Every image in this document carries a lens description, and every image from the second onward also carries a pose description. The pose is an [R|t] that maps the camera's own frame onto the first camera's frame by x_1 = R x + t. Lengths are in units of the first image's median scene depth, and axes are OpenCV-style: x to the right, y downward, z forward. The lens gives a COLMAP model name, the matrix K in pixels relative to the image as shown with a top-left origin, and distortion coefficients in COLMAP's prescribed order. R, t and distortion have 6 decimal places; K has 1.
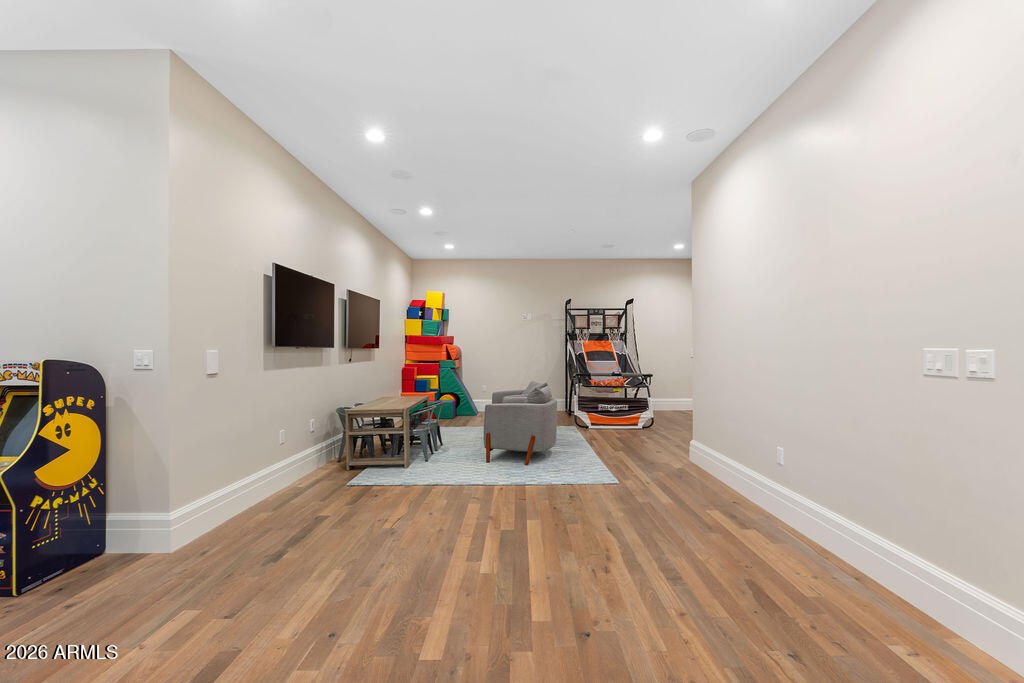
lens RADIAL K [[461.9, 0, 501.0], [0, 461.9, 334.8], [0, 0, 1]] dist [-0.005390, 0.003217]
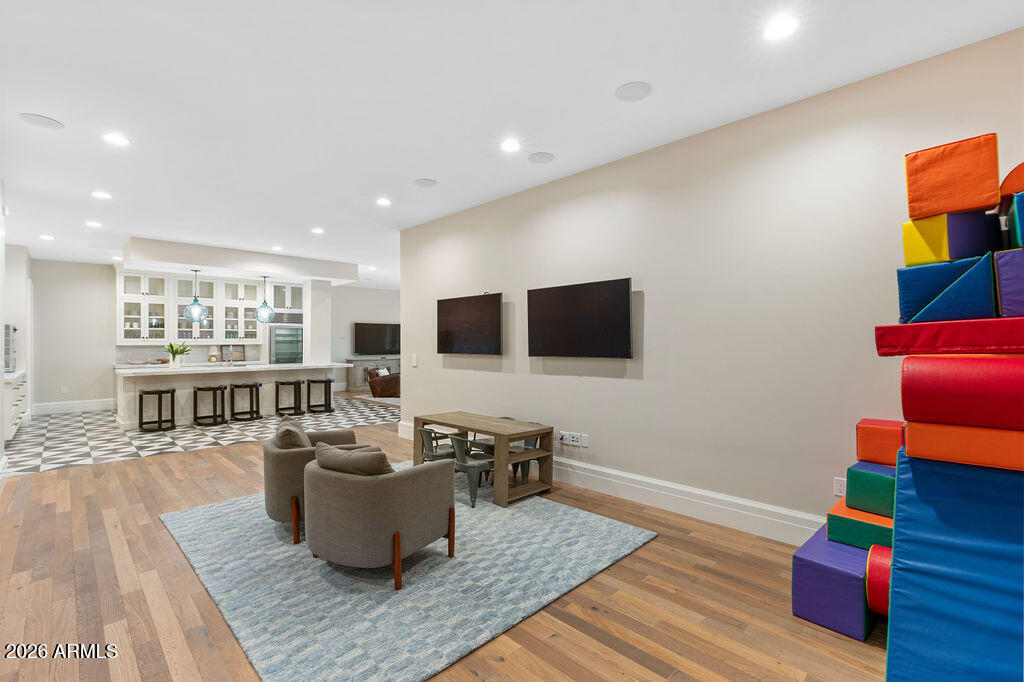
lens RADIAL K [[461.9, 0, 520.3], [0, 461.9, 337.4], [0, 0, 1]] dist [-0.005390, 0.003217]
pose [[-0.680956, -0.000934, -0.732324, 0.207659], [0.030033, 0.999122, -0.029201, 0.011827], [0.731708, -0.041878, -0.680330, 1.024570]]
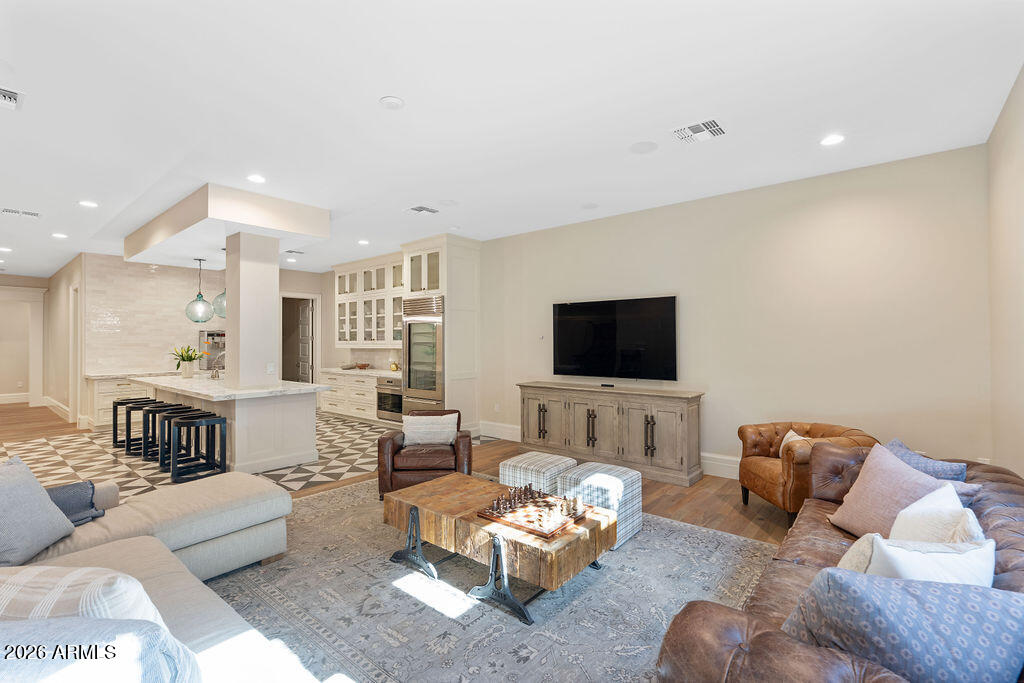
lens RADIAL K [[461.9, 0, 514.8], [0, 461.9, 334.7], [0, 0, 1]] dist [-0.005390, 0.003217]
pose [[-0.790845, 0.017242, 0.611773, -0.934415], [-0.013763, 0.998849, -0.045943, -0.017787], [-0.611861, -0.044754, -0.789698, 0.170970]]
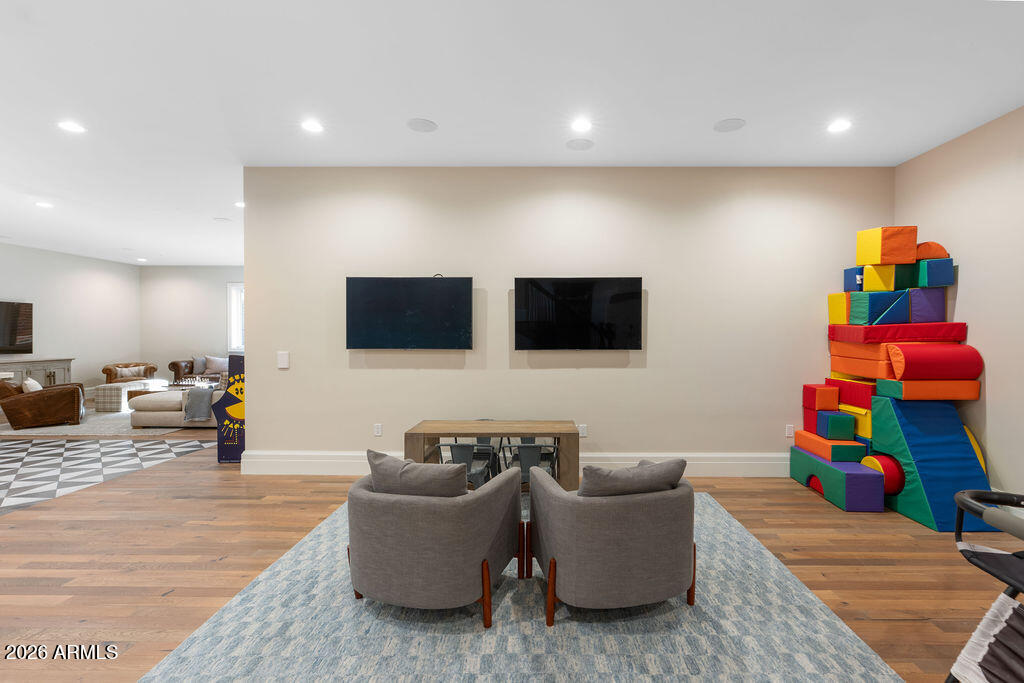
lens RADIAL K [[461.9, 0, 542.4], [0, 461.9, 344.7], [0, 0, 1]] dist [-0.005390, 0.003217]
pose [[0.032215, 0.024157, -0.999189, 0.310472], [0.030748, 0.999211, 0.025149, 0.000363], [0.999008, -0.031534, 0.031447, 0.660300]]
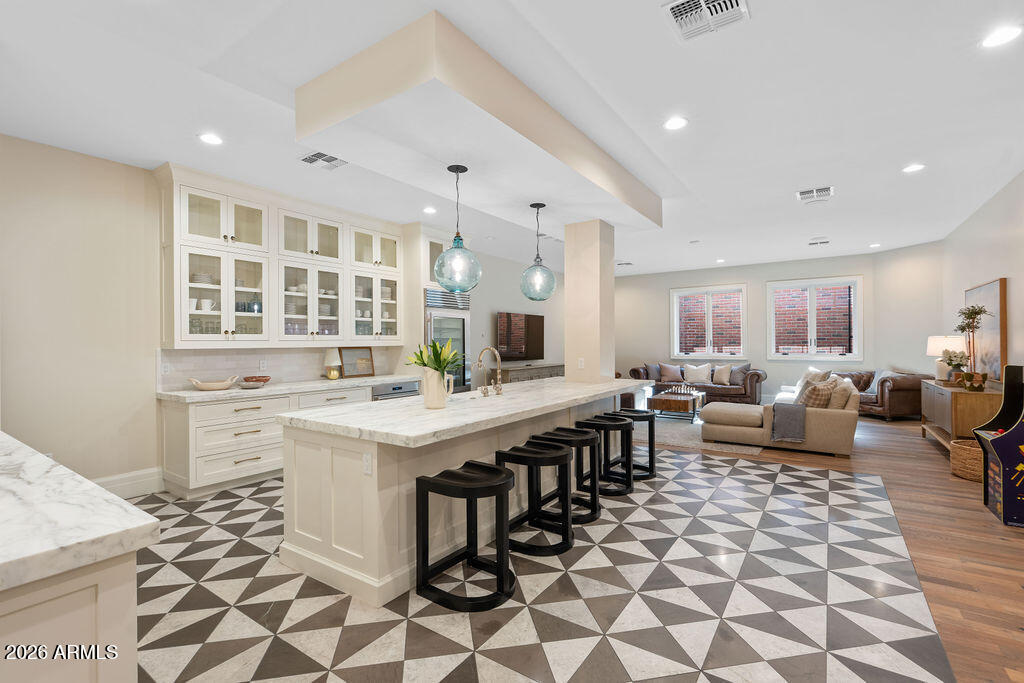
lens RADIAL K [[461.9, 0, 512.3], [0, 461.9, 337.1], [0, 0, 1]] dist [-0.005390, 0.003217]
pose [[-0.538687, -0.001940, -0.842504, 0.276360], [0.040813, 0.998763, -0.028395, -0.014477], [0.841517, -0.049681, -0.537941, 0.133666]]
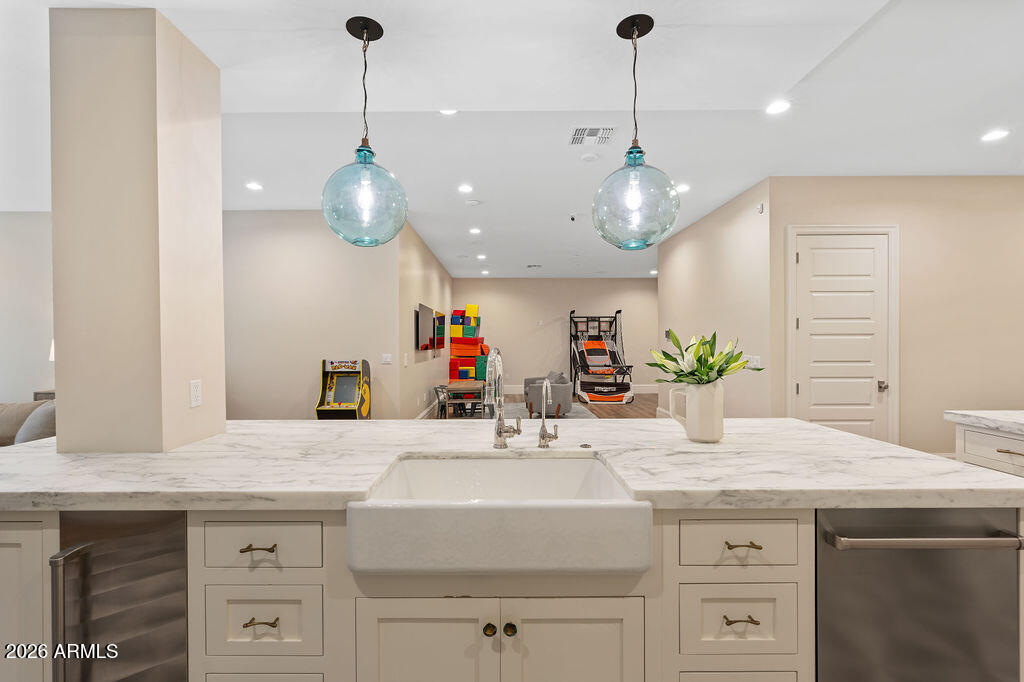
lens RADIAL K [[461.9, 0, 506.5], [0, 461.9, 349.2], [0, 0, 1]] dist [-0.005390, 0.003217]
pose [[0.999592, -0.000740, 0.028567, -0.084869], [-0.000663, 0.998796, 0.049060, -0.029318], [-0.028569, -0.049059, 0.998387, -0.335027]]
